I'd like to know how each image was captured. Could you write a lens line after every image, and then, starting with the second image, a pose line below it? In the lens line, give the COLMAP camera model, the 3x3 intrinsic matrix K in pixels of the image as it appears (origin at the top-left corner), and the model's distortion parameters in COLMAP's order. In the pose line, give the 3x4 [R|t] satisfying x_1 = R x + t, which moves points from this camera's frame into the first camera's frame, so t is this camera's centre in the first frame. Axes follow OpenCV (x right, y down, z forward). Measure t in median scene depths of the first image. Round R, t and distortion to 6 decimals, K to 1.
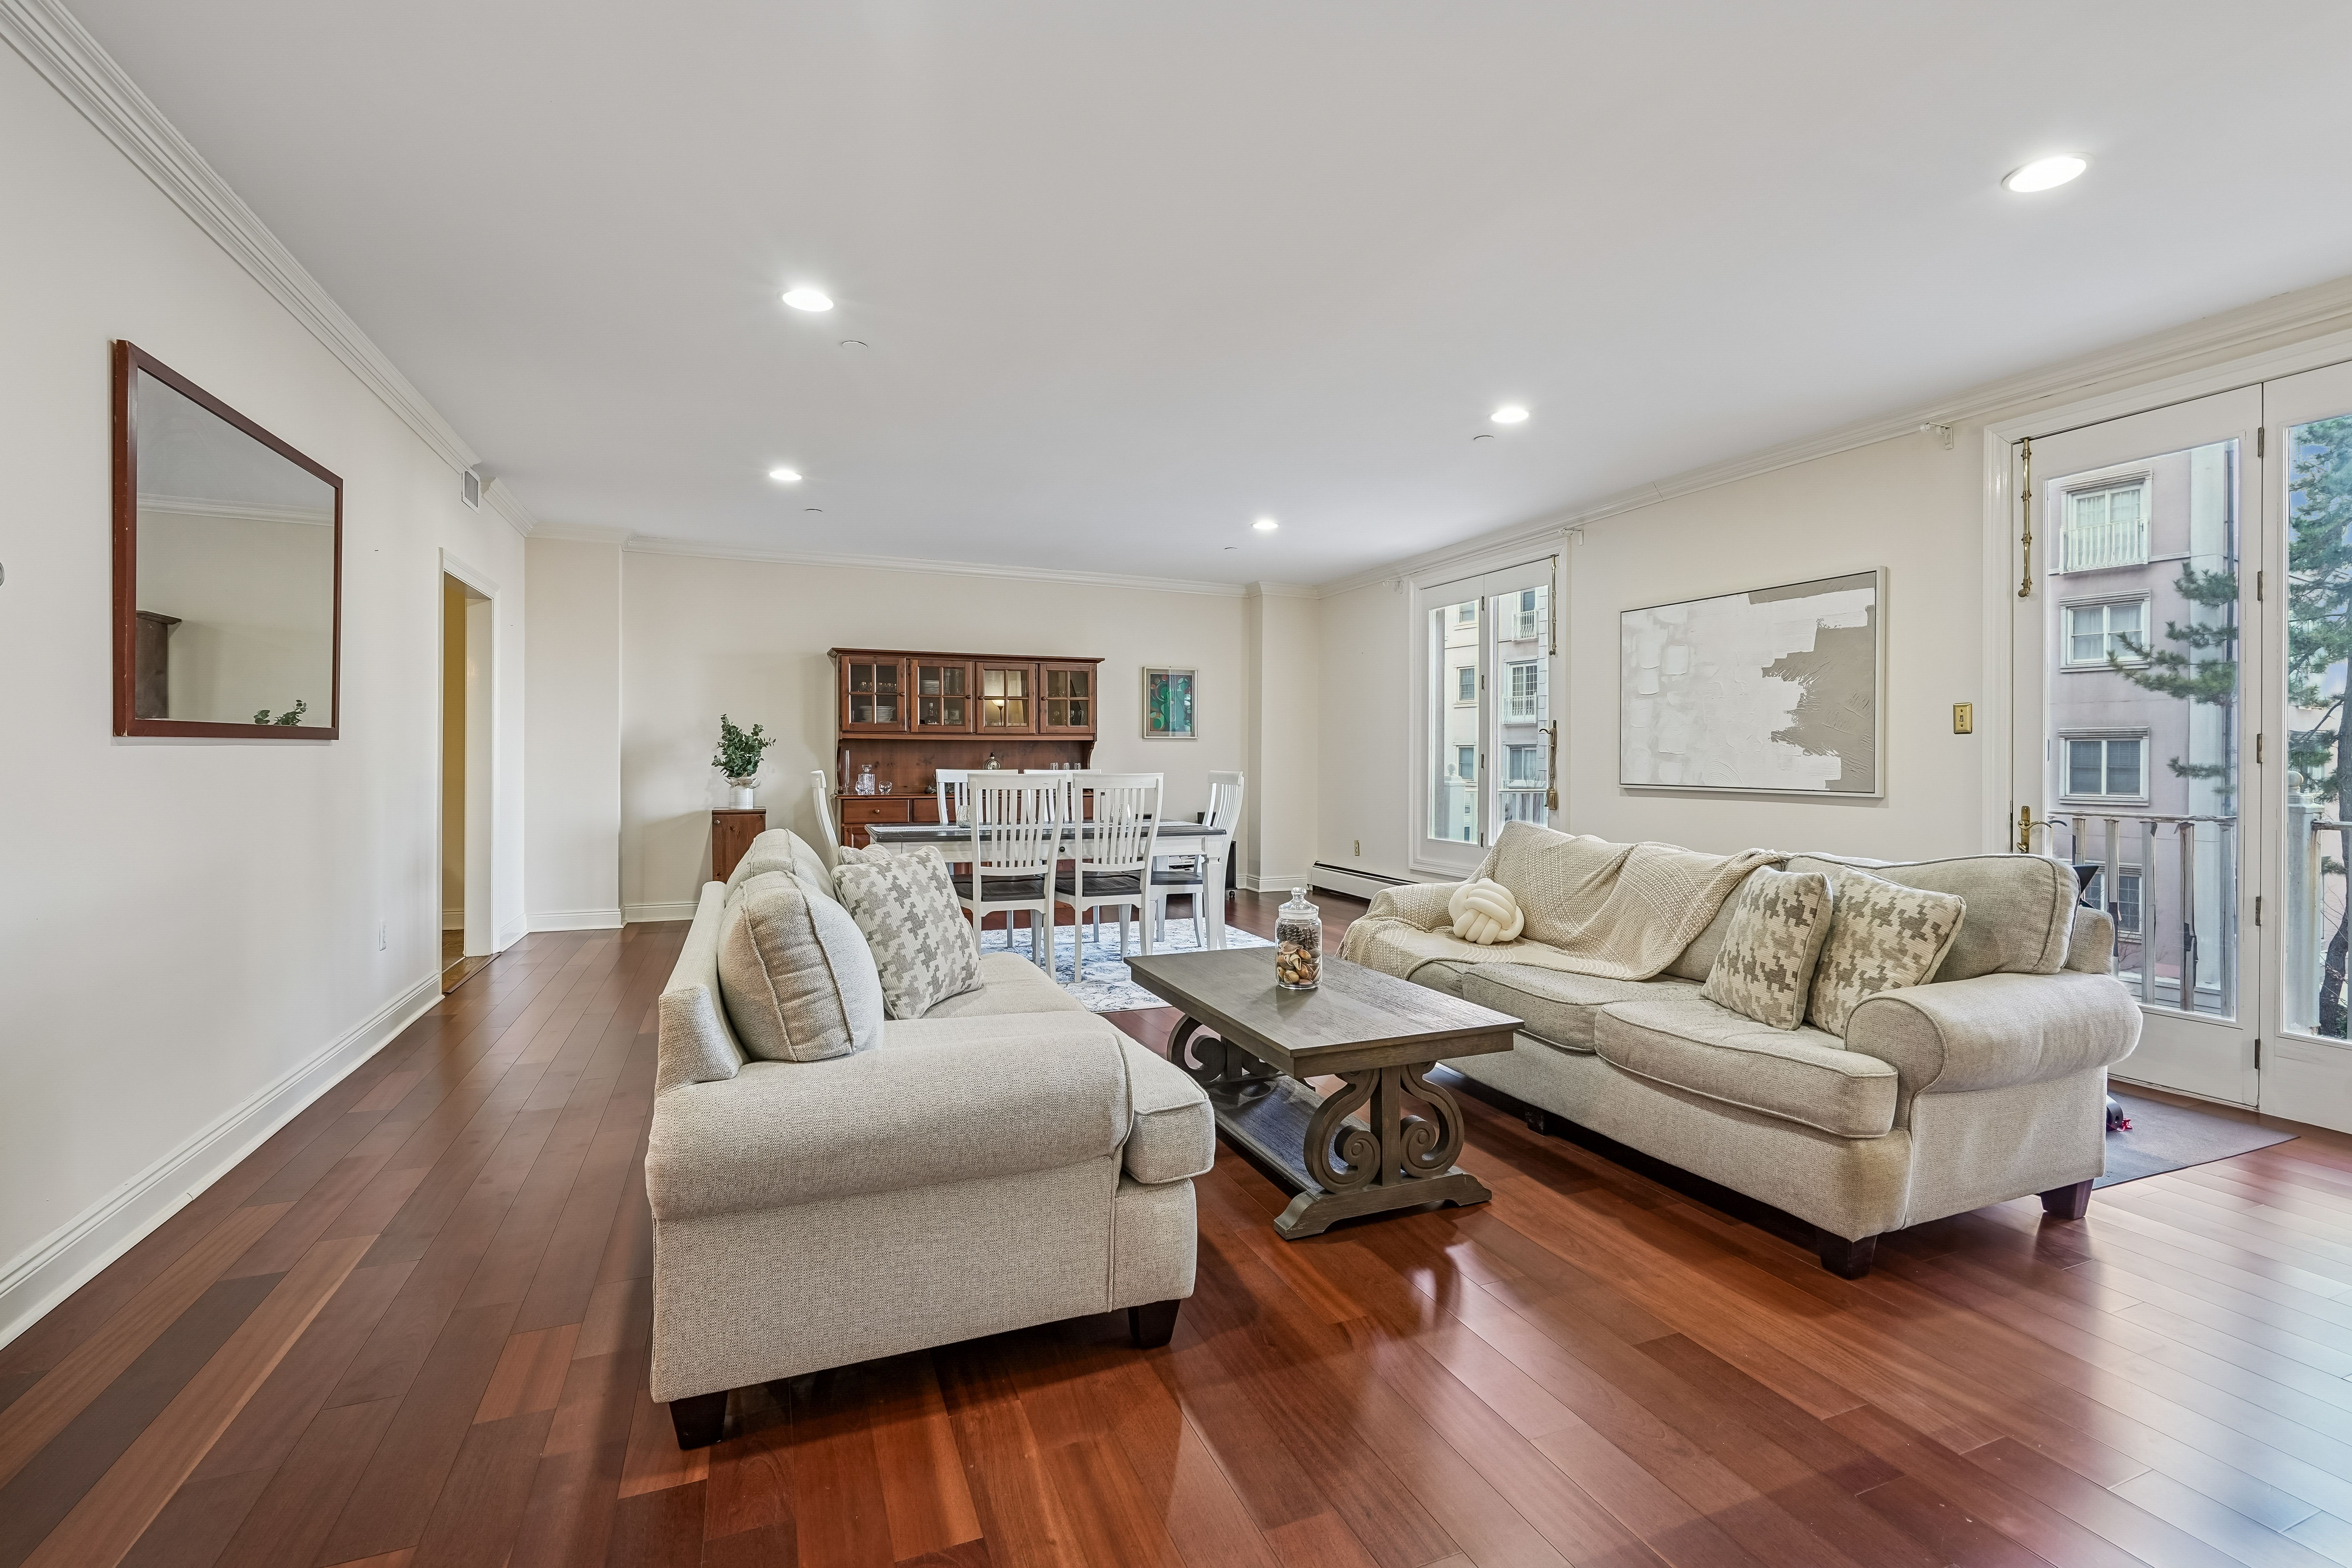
lens RADIAL K [[1065.3, 0, 1186.8], [0, 1065.3, 753.5], [0, 0, 1]] dist [0.001101, 0.000592]
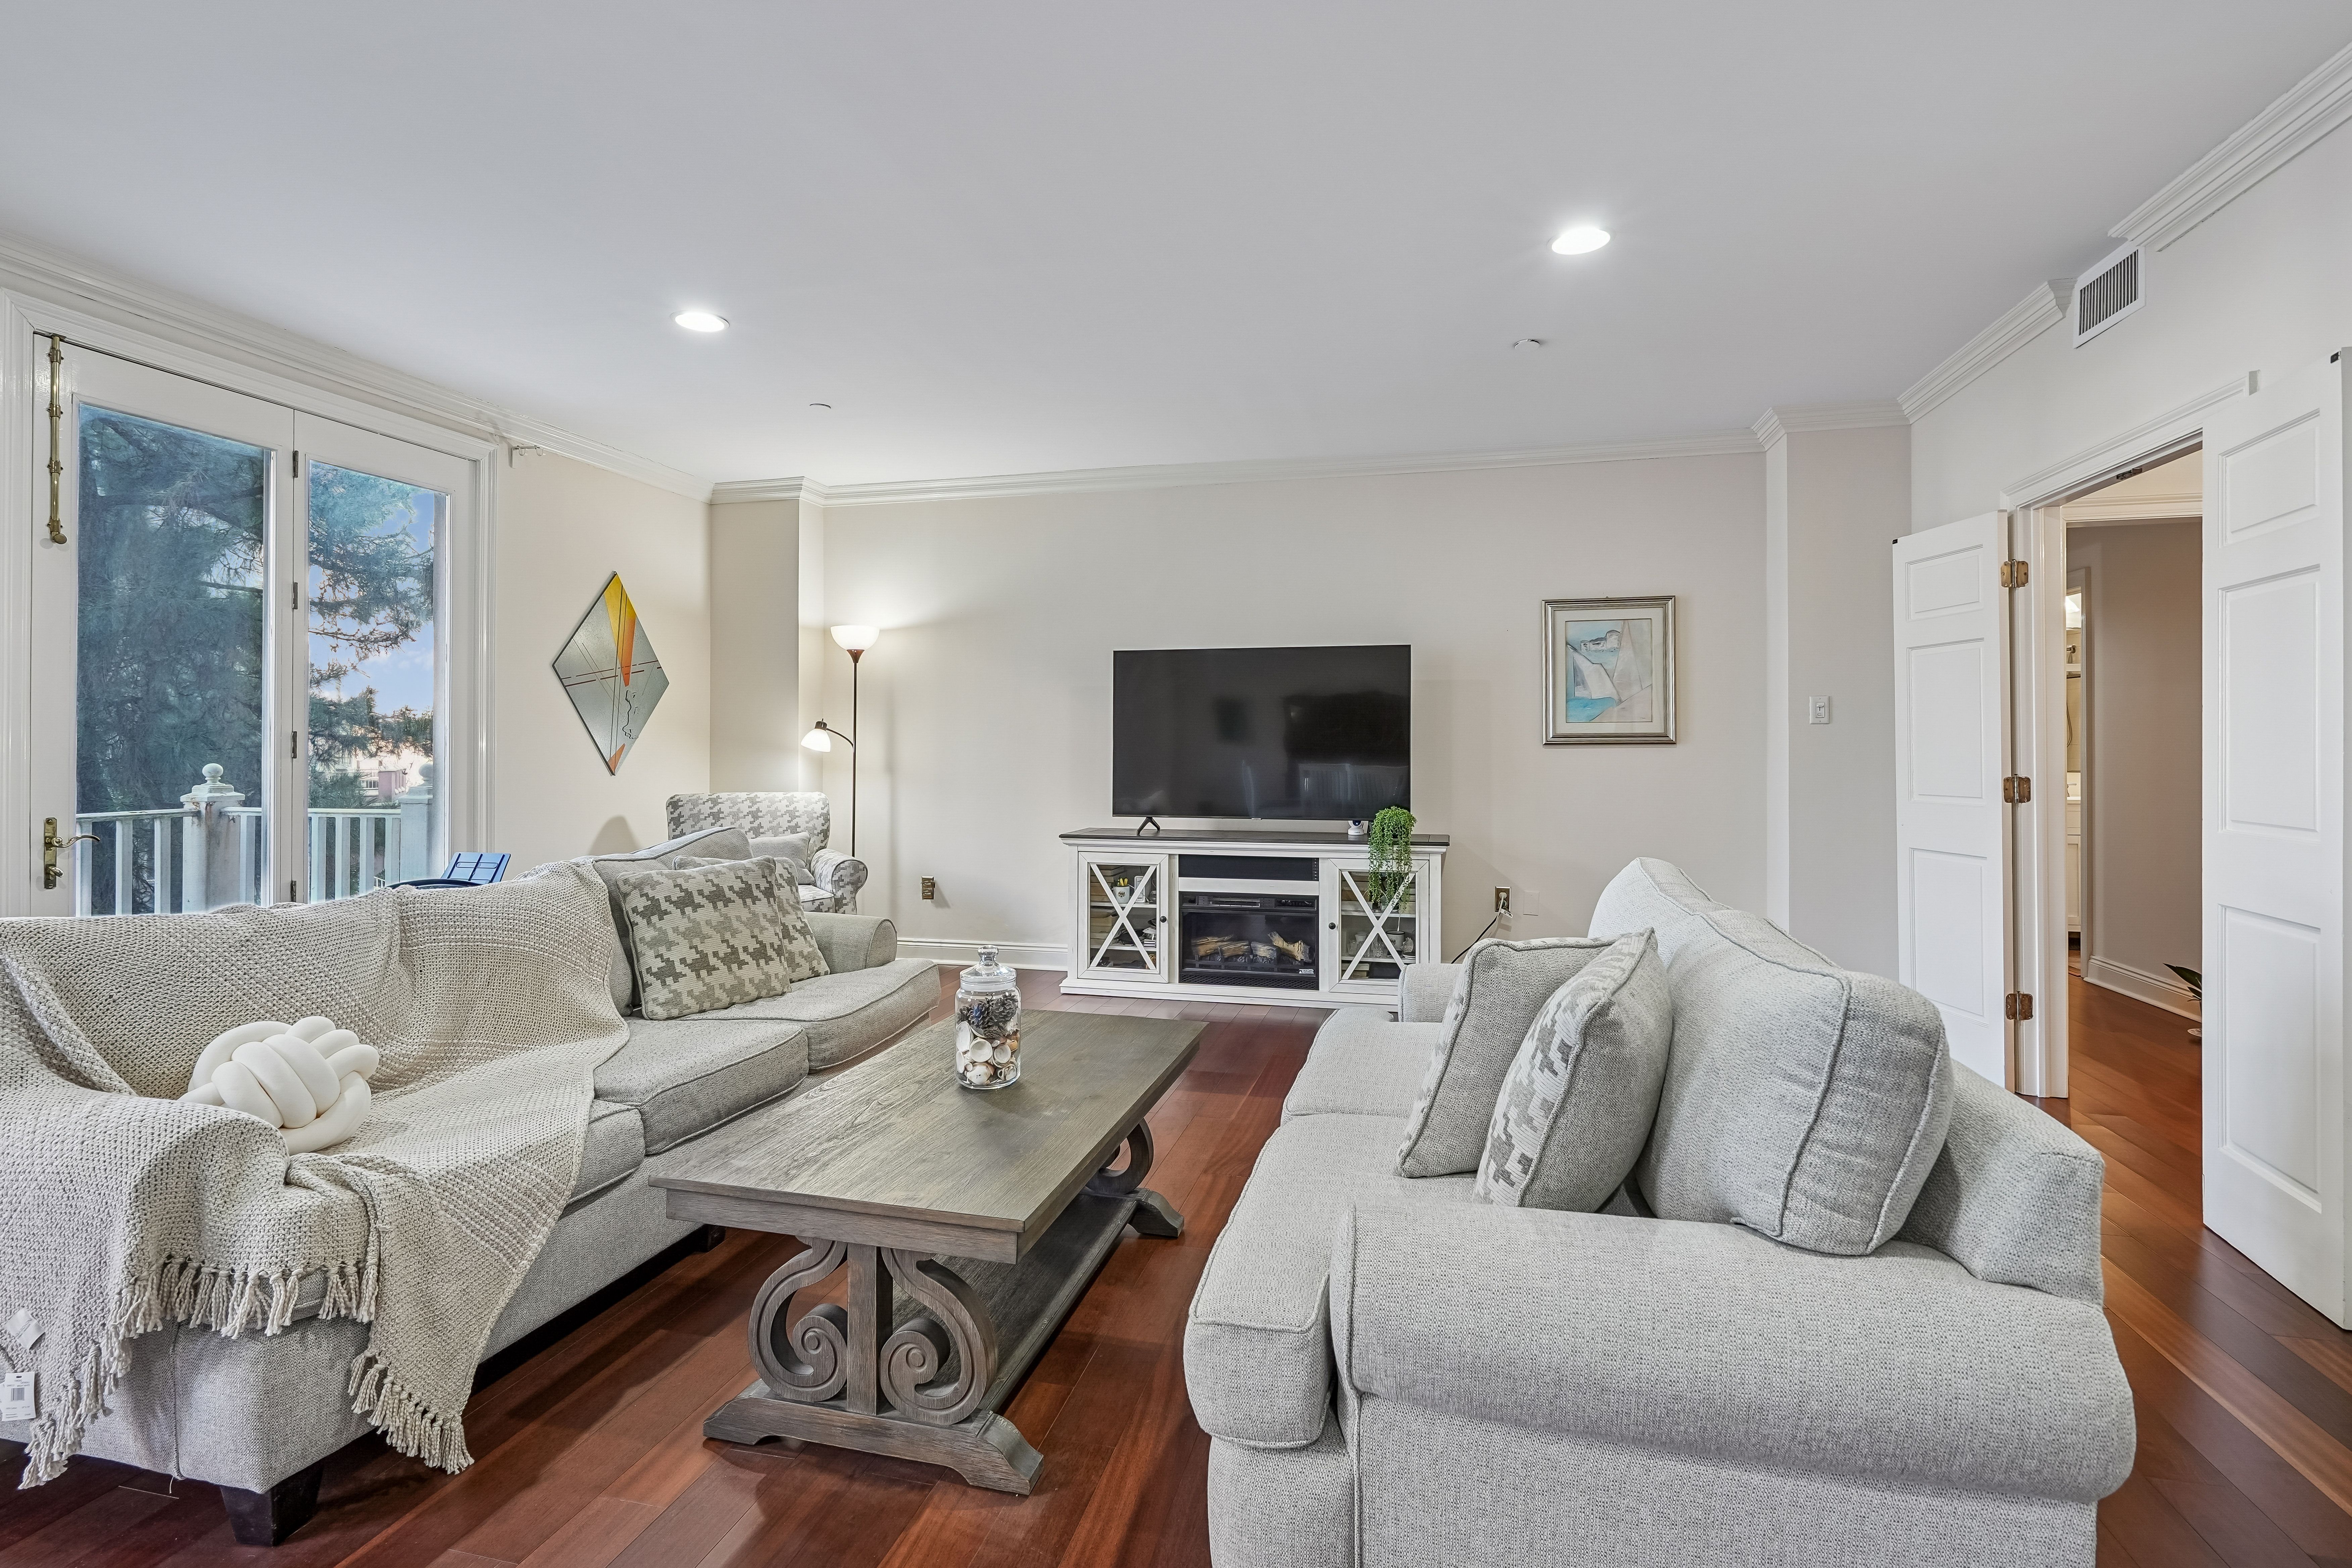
lens RADIAL K [[1065.3, 0, 1186.8], [0, 1065.3, 753.5], [0, 0, 1]] dist [0.001101, 0.000592]
pose [[-0.803358, -0.002926, 0.595489, -0.473152], [-0.003762, 0.999993, -0.000162, 0.000598], [-0.595484, -0.002371, -0.803364, 1.683956]]
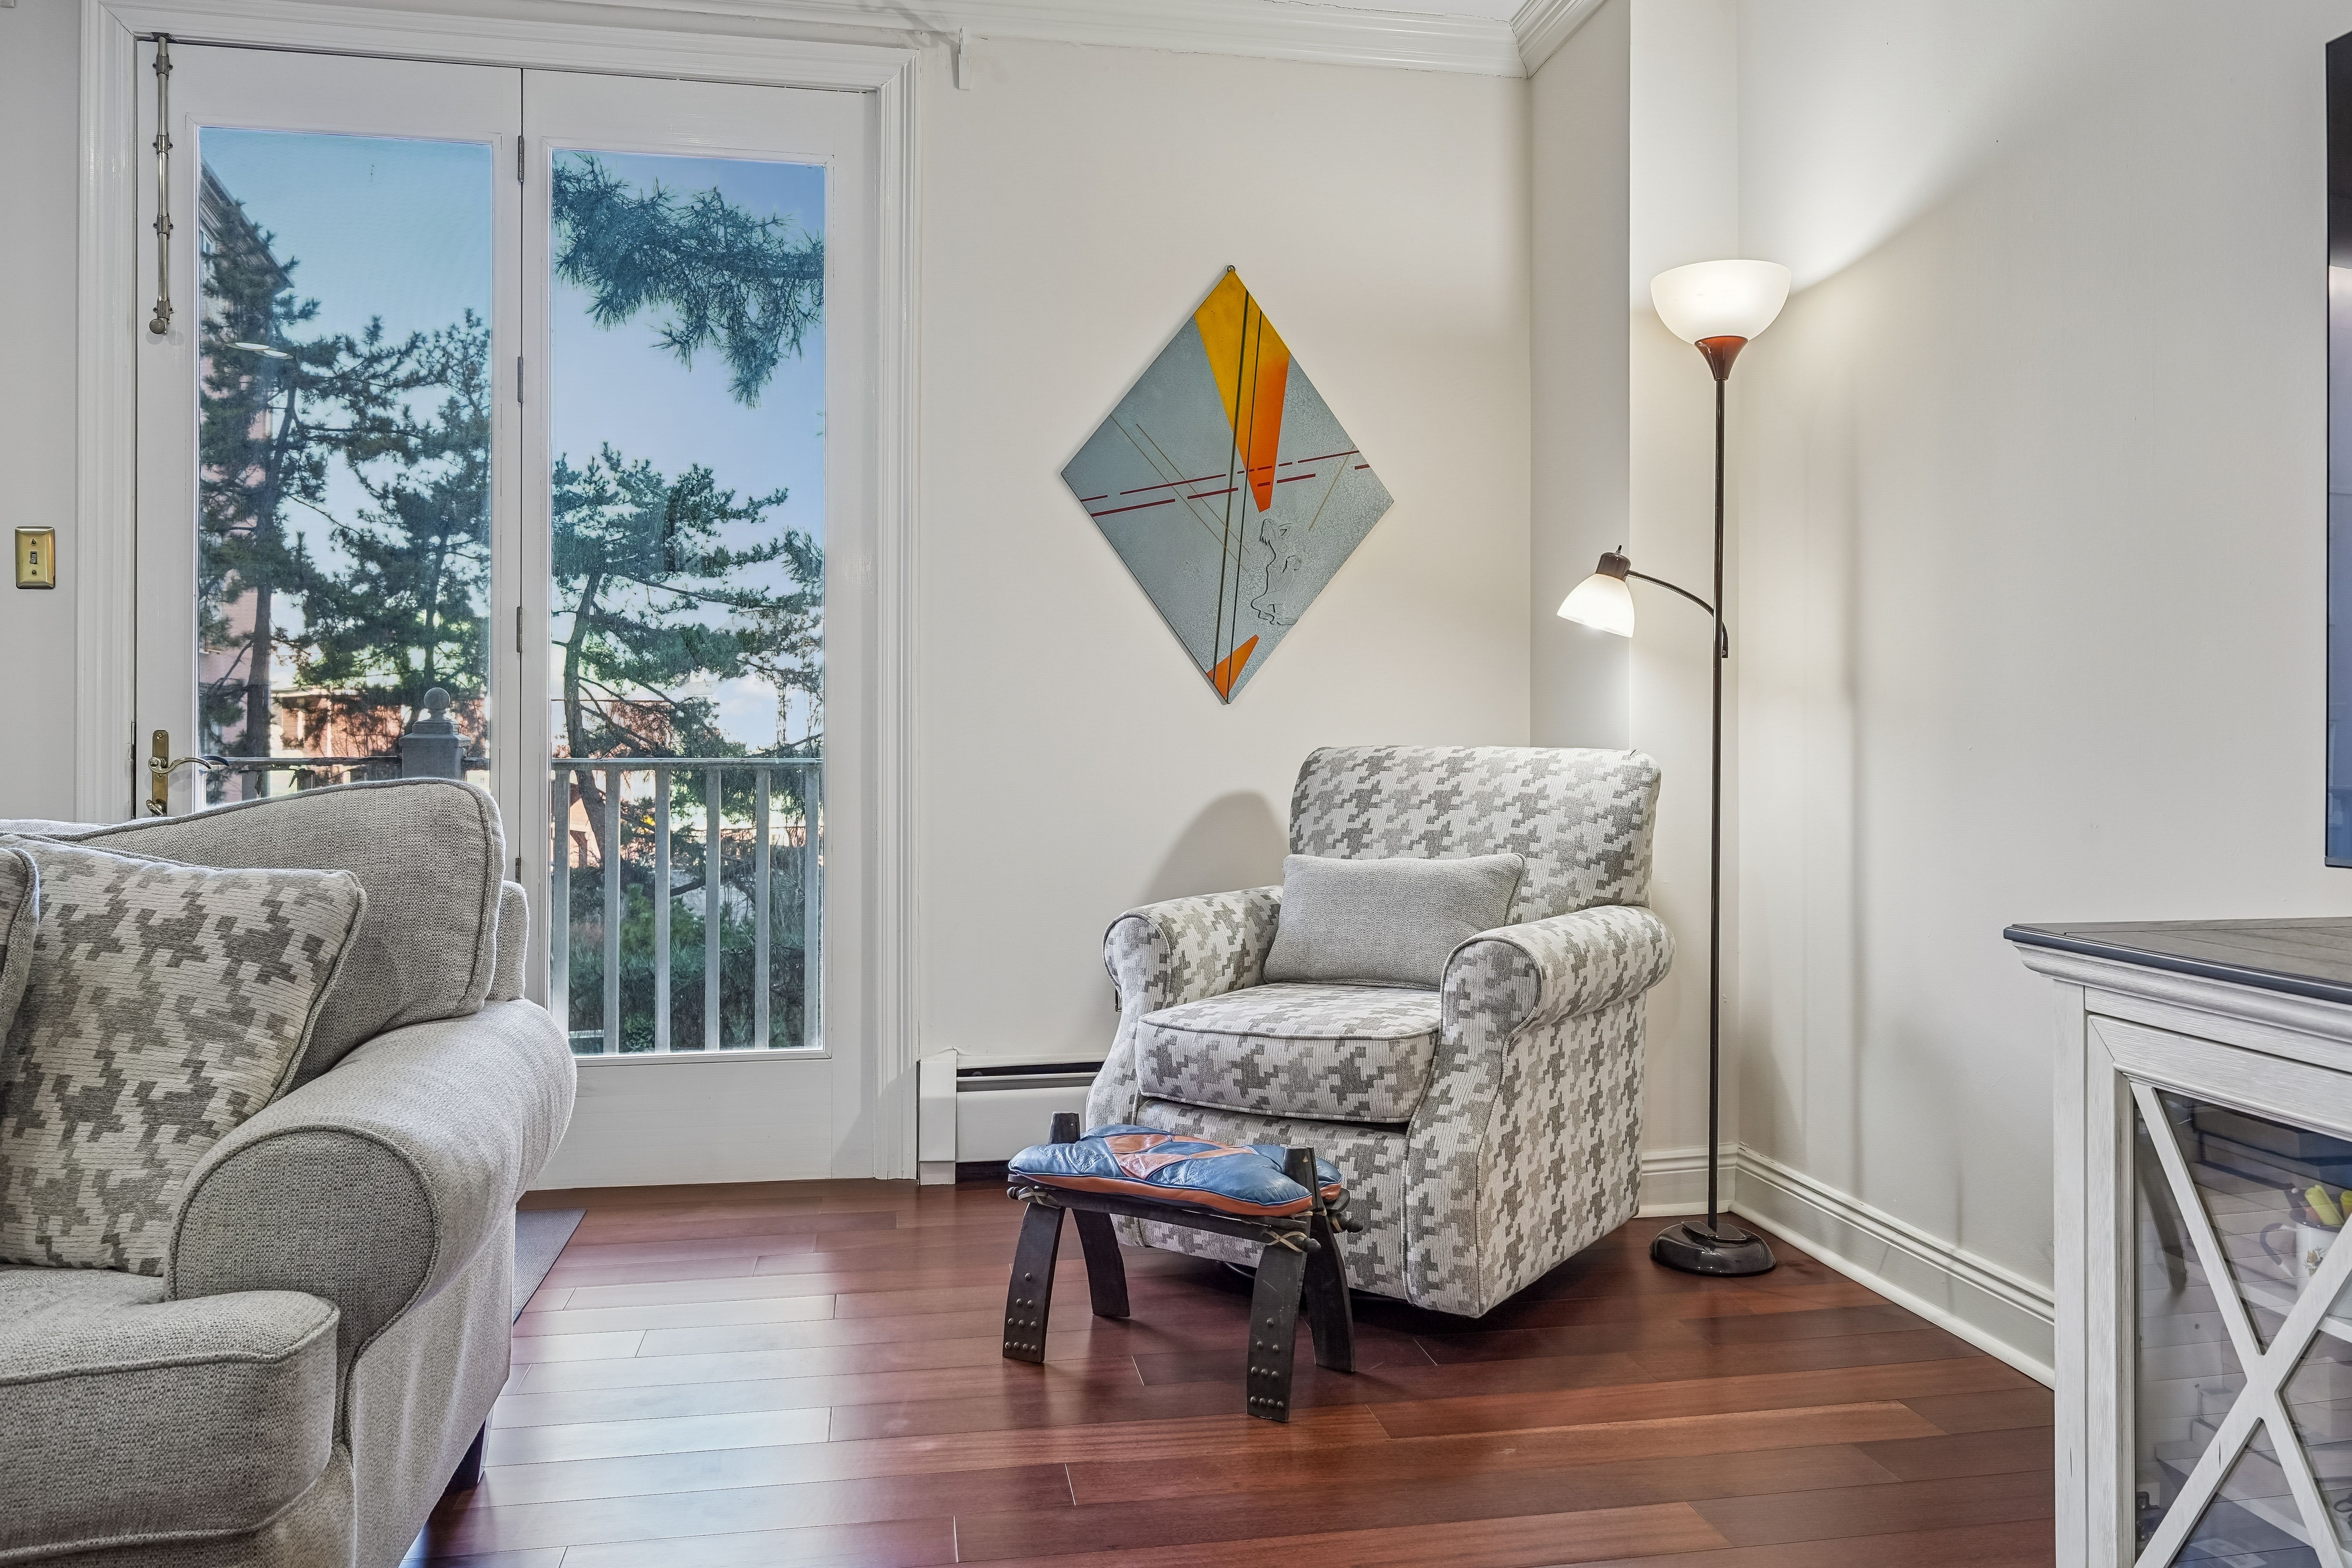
lens RADIAL K [[1716.3, 0, 1183.3], [0, 1716.3, 732.5], [0, 0, 1]] dist [0.006180, 0.007039]
pose [[0.212783, 0.001732, 0.977098, 0.087745], [-0.007617, 0.999971, -0.000114, 0.069138], [-0.977070, -0.007418, 0.212791, 0.476961]]
